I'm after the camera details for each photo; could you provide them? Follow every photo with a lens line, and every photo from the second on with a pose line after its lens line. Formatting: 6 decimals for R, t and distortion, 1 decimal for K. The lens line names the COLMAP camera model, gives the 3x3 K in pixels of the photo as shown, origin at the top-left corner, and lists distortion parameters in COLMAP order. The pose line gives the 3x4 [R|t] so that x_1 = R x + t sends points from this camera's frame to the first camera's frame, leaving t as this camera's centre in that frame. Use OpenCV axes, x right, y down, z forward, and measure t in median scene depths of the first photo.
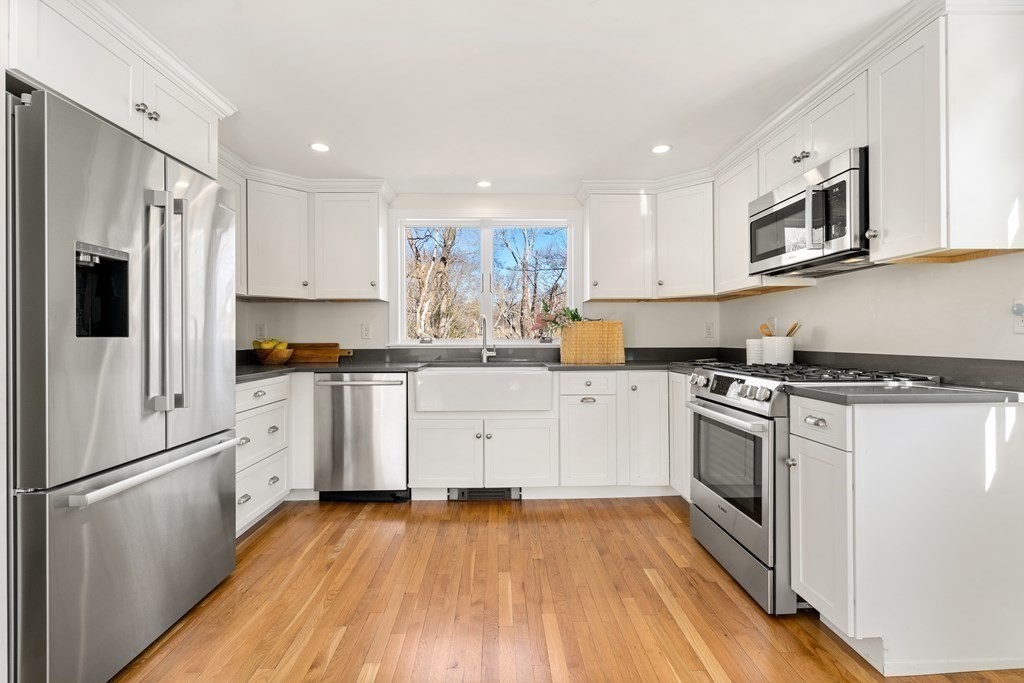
lens RADIAL K [[481.9, 0, 509.6], [0, 481.9, 338.3], [0, 0, 1]] dist [0.000321, 0.000346]
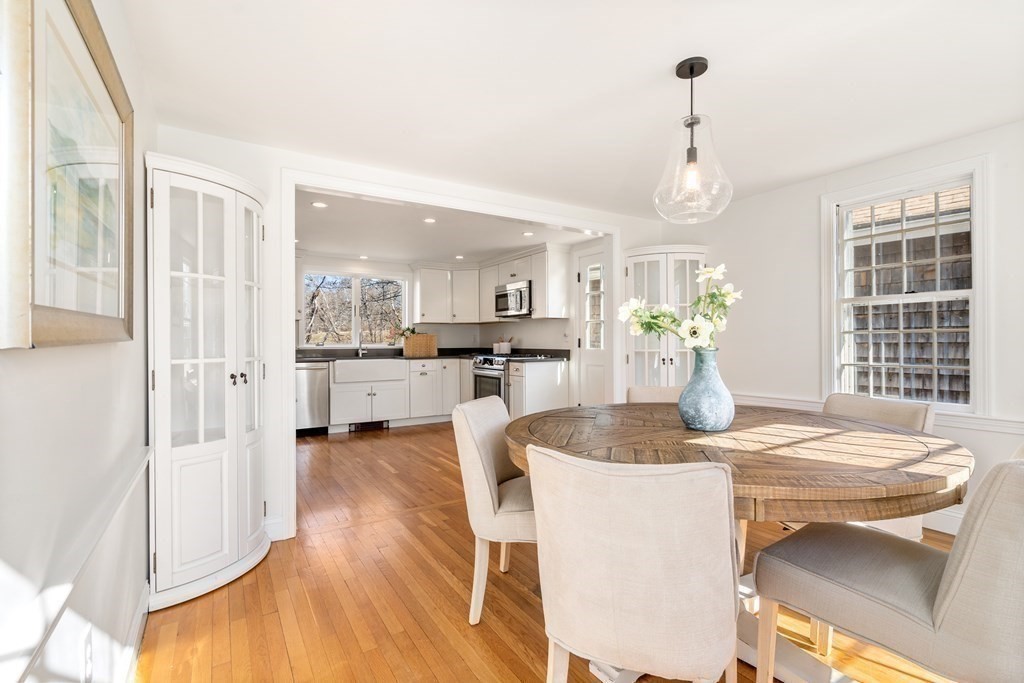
lens RADIAL K [[470.1, 0, 509.2], [0, 470.1, 346.1], [0, 0, 1]] dist [-0.002709, 0.000465]
pose [[0.869187, -0.002229, 0.494478, -0.557981], [0.000690, 0.999994, 0.003294, 0.007164], [-0.494483, -0.002522, 0.869184, -0.994795]]
